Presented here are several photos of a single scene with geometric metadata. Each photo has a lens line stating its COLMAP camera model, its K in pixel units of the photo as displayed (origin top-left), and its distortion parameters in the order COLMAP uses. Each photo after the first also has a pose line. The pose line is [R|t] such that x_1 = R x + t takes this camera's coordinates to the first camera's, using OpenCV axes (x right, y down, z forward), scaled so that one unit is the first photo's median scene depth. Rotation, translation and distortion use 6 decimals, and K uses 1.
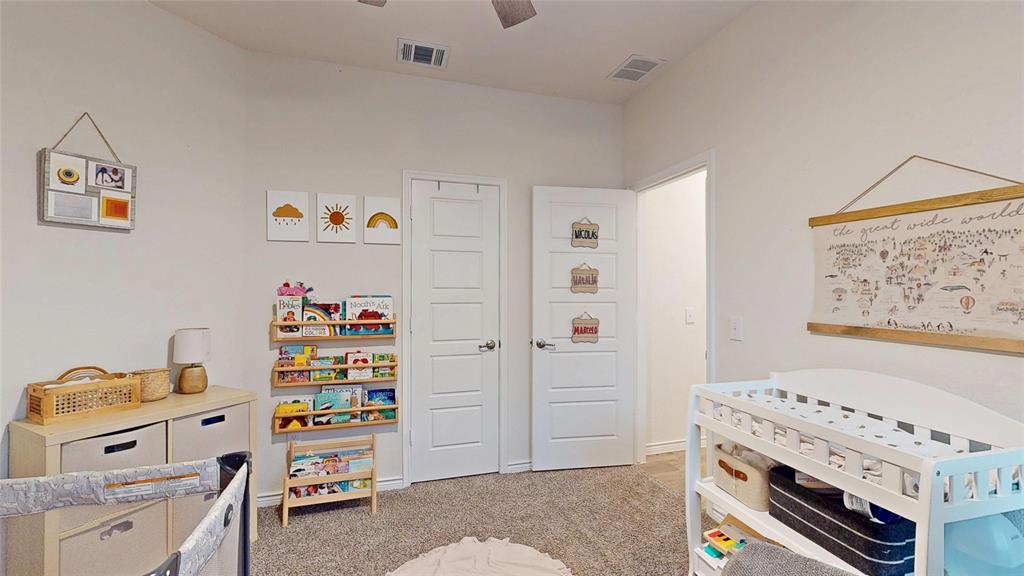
lens RADIAL K [[425.0, 0, 512.5], [0, 425.0, 289.0], [0, 0, 1]] dist [-0.002577, 0.000139]
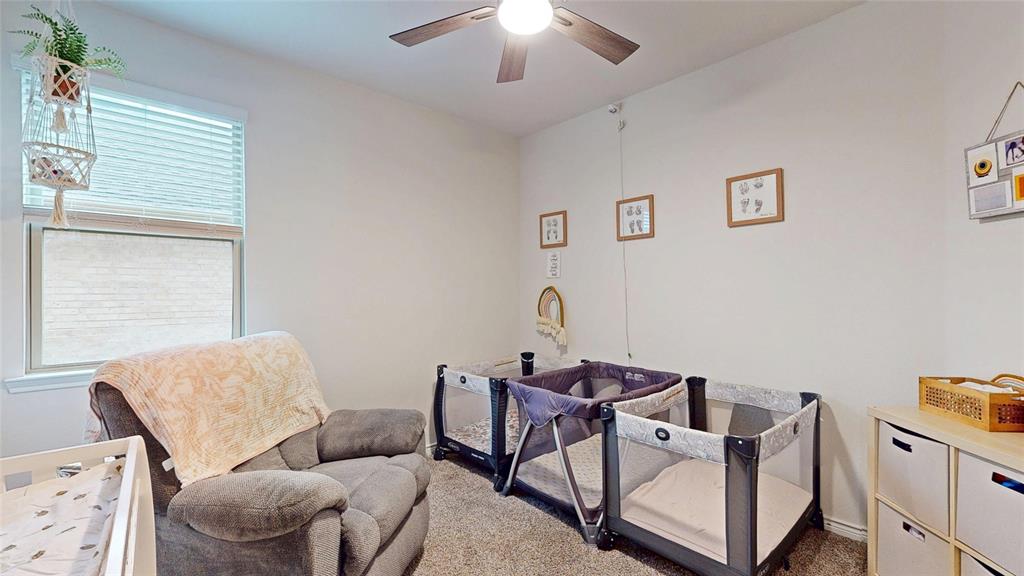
lens RADIAL K [[425.0, 0, 512.5], [0, 425.0, 289.0], [0, 0, 1]] dist [-0.002577, 0.000139]
pose [[-0.913809, 0.000030, -0.406144, 0.294526], [0.004821, 0.999930, -0.010775, 0.010261], [0.406115, -0.011805, -0.913746, 1.398658]]
